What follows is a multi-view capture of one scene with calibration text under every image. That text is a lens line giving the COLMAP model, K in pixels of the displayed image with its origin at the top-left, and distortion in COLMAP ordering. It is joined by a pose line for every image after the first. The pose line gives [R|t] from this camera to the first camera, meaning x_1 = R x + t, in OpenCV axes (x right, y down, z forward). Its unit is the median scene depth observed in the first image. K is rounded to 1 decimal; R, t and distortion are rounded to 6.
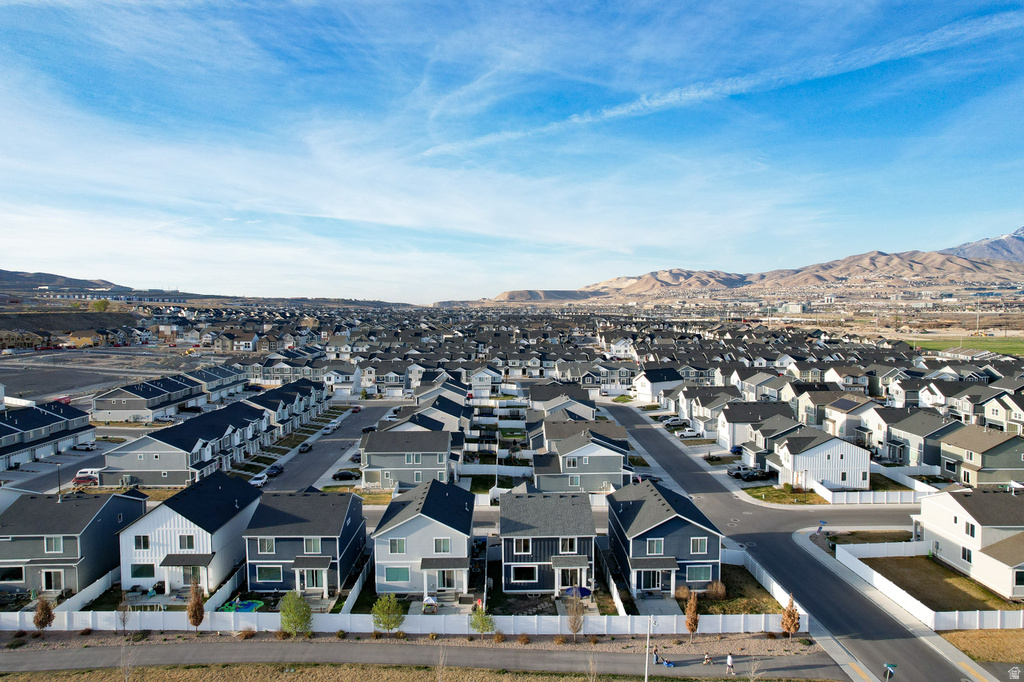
lens RADIAL K [[651.9, 0, 510.0], [0, 651.9, 342.6], [0, 0, 1]] dist [-0.075027, 0.066529]
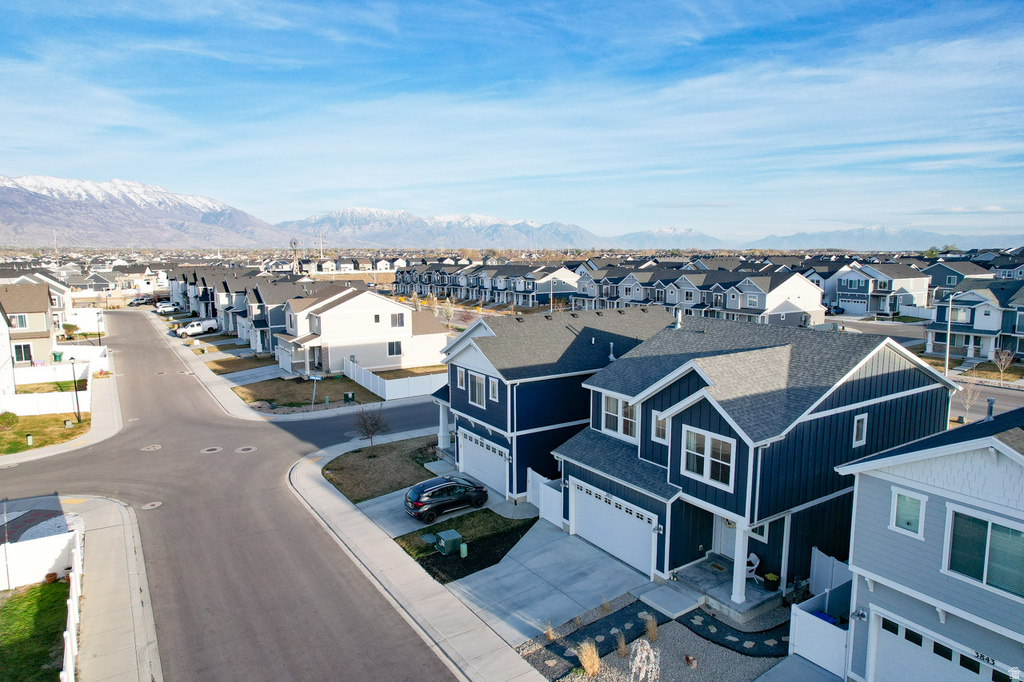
lens RADIAL K [[651.9, 0, 511.4], [0, 651.9, 326.1], [0, 0, 1]] dist [-0.075027, 0.066529]
pose [[-0.532056, -0.085964, 0.842334, -0.099879], [0.053952, 0.989369, 0.135048, 0.093620], [-0.844989, 0.117298, -0.521762, 0.712762]]
